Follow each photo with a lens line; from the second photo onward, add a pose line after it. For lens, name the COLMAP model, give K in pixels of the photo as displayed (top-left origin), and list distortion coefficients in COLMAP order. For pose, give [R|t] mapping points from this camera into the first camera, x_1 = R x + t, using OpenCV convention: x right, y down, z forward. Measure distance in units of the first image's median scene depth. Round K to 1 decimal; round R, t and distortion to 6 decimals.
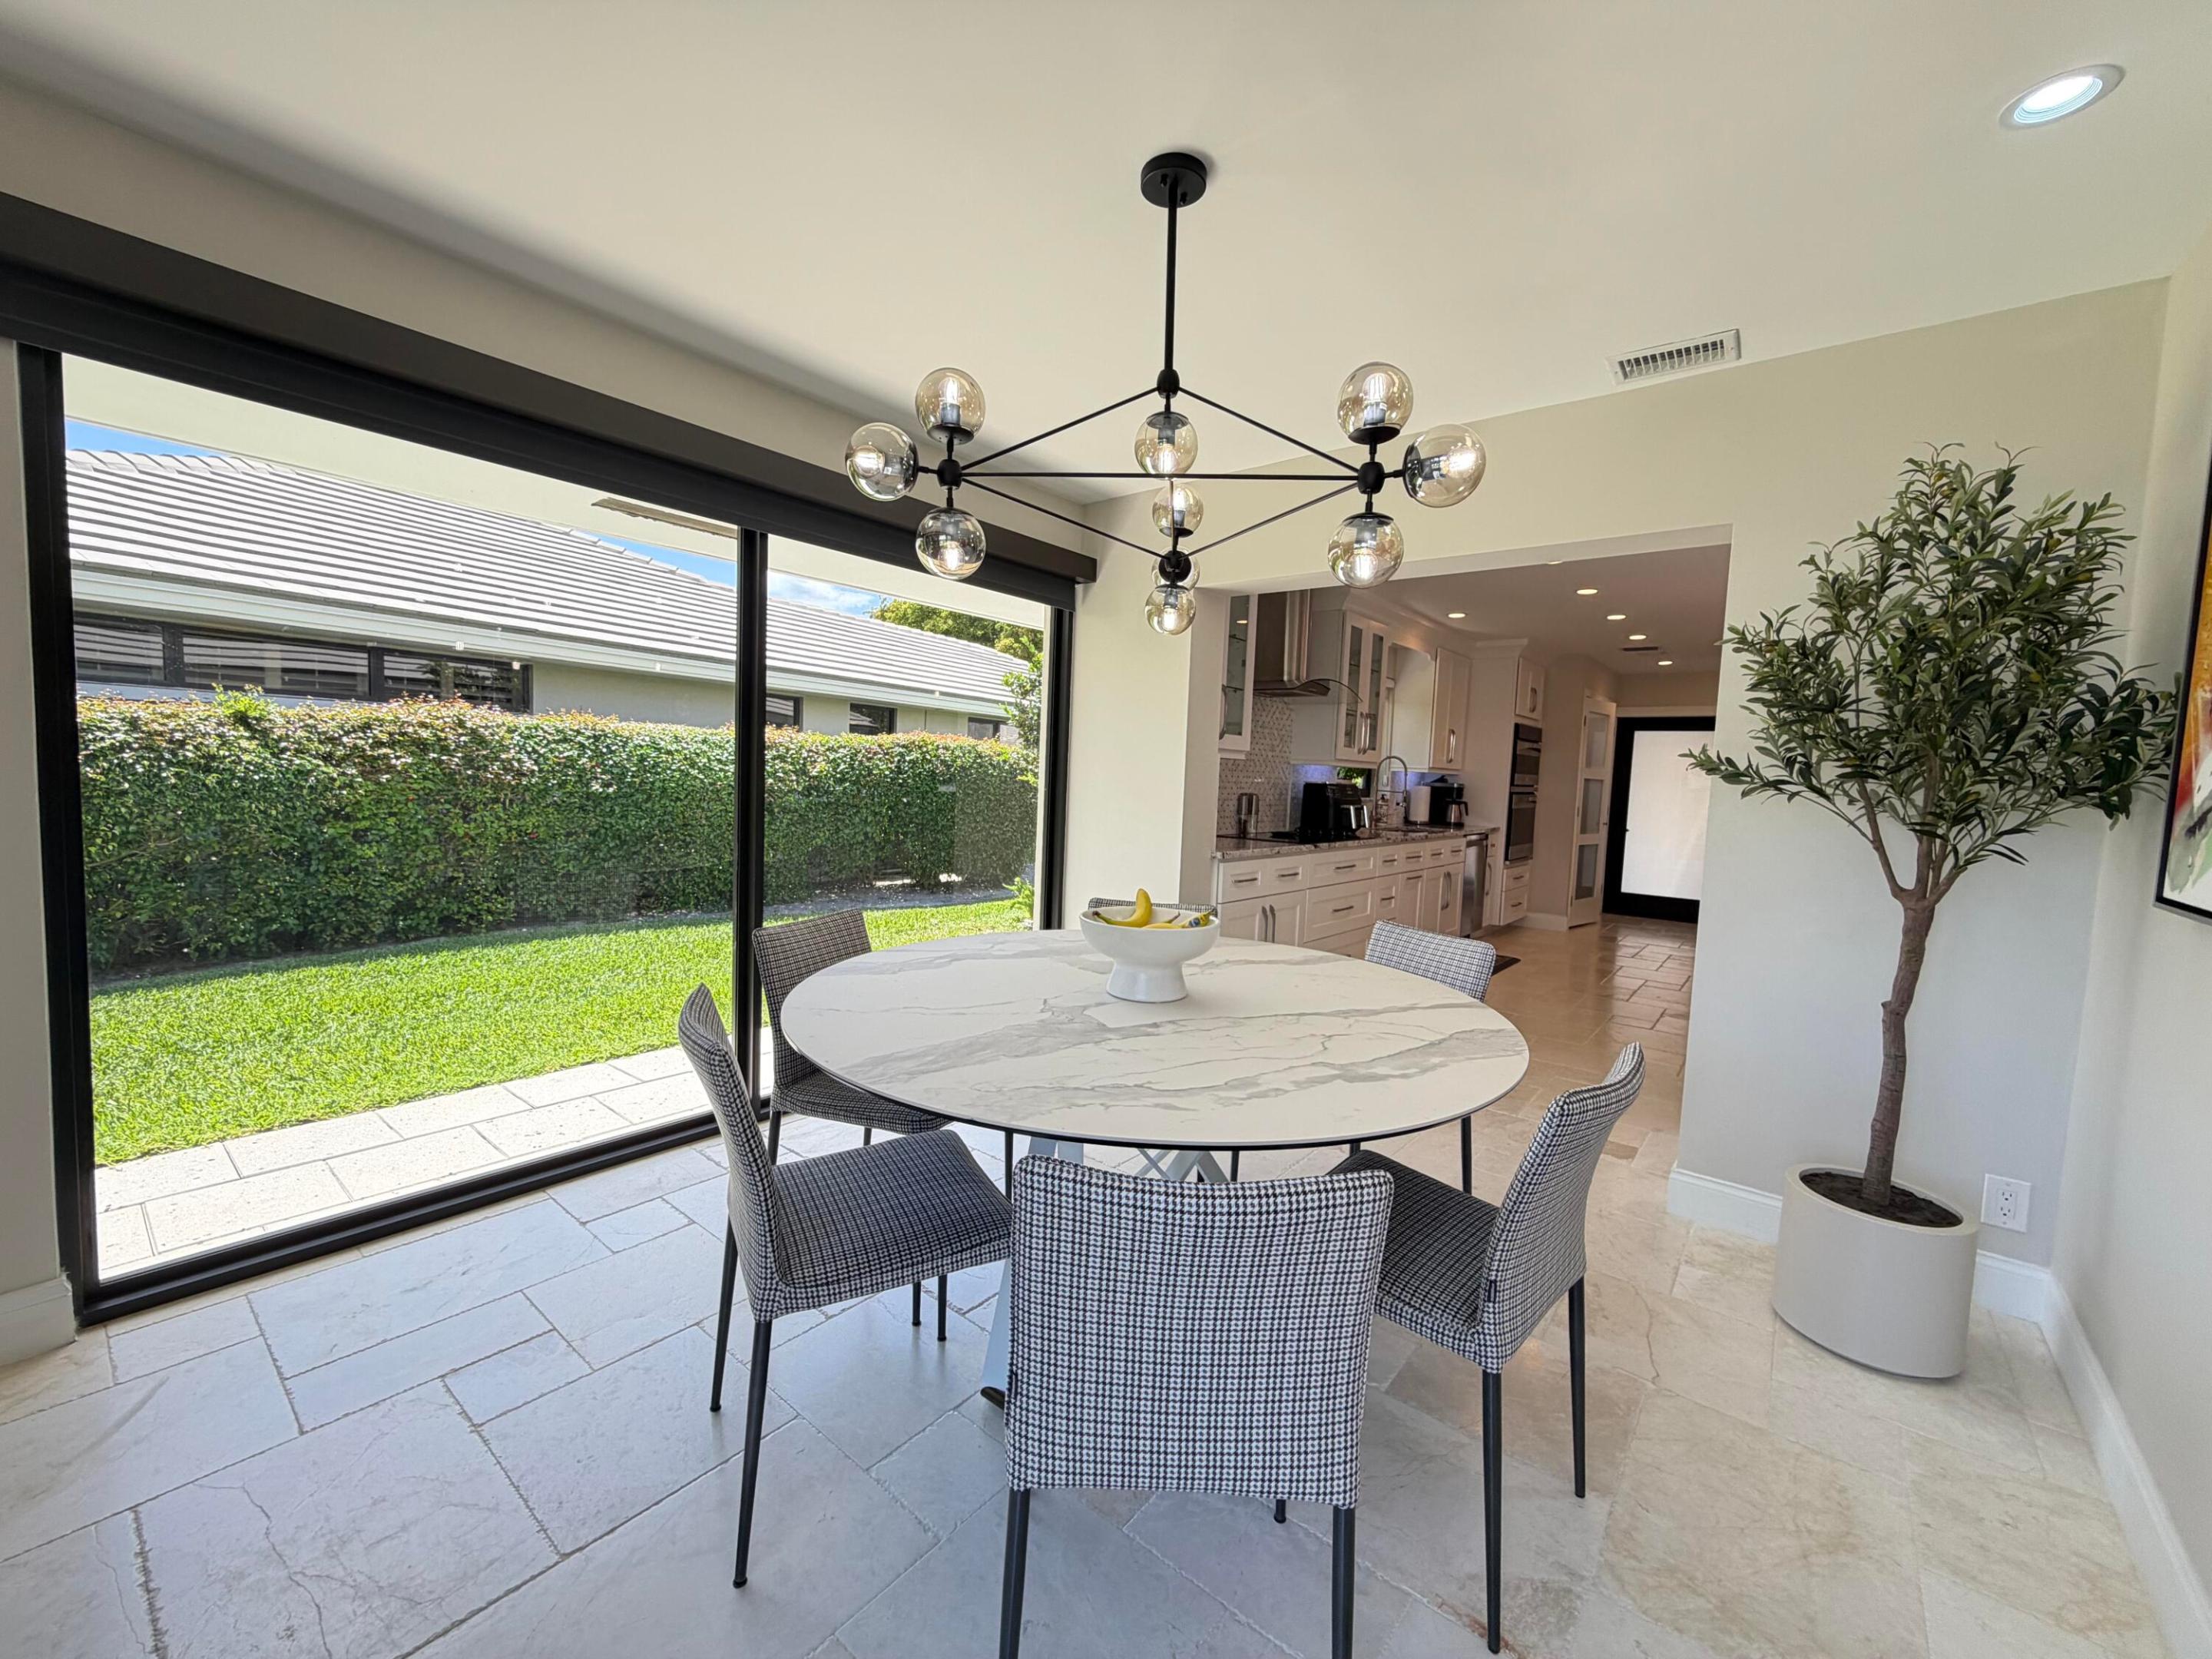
lens RADIAL K [[886.9, 0, 1098.3], [0, 886.9, 839.0], [0, 0, 1]] dist [0.001463, -0.000162]
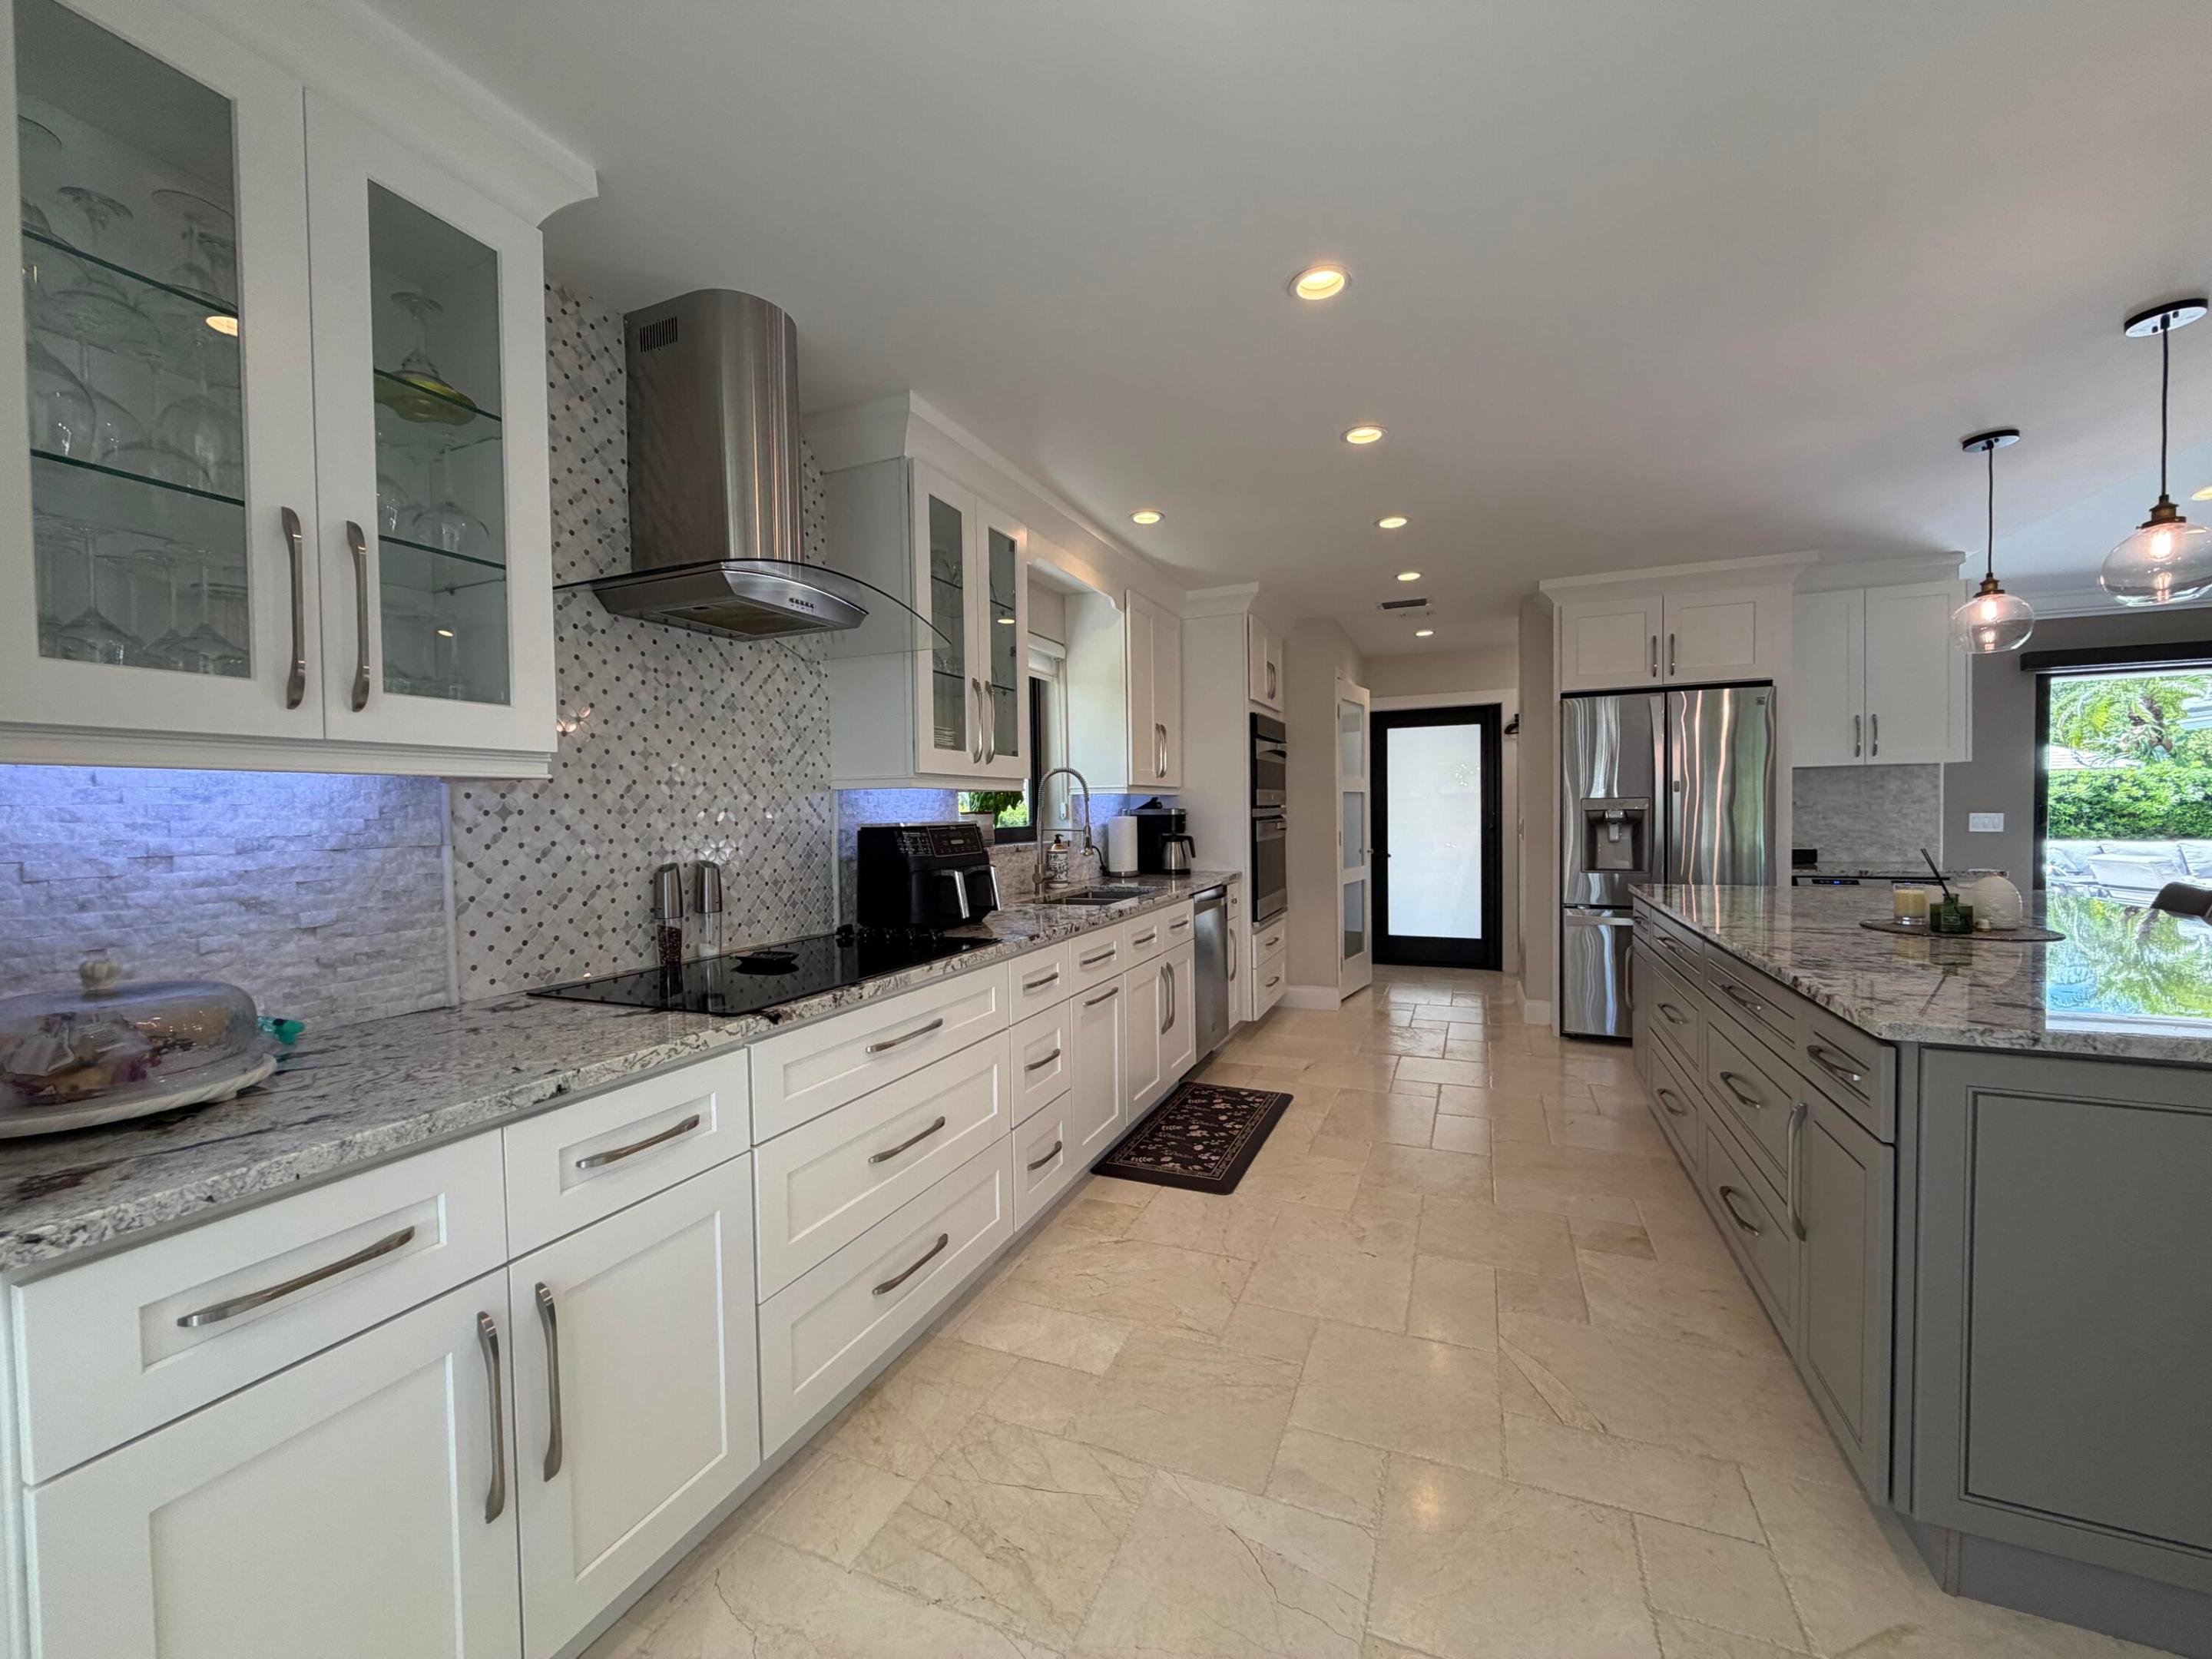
lens RADIAL K [[886.9, 0, 1106.5], [0, 886.9, 831.1], [0, 0, 1]] dist [0.001463, -0.000162]
pose [[0.957946, -0.062863, 0.279980, 0.176643], [0.076543, 0.996335, -0.038188, -0.026143], [-0.276553, 0.058013, 0.959246, 0.400464]]
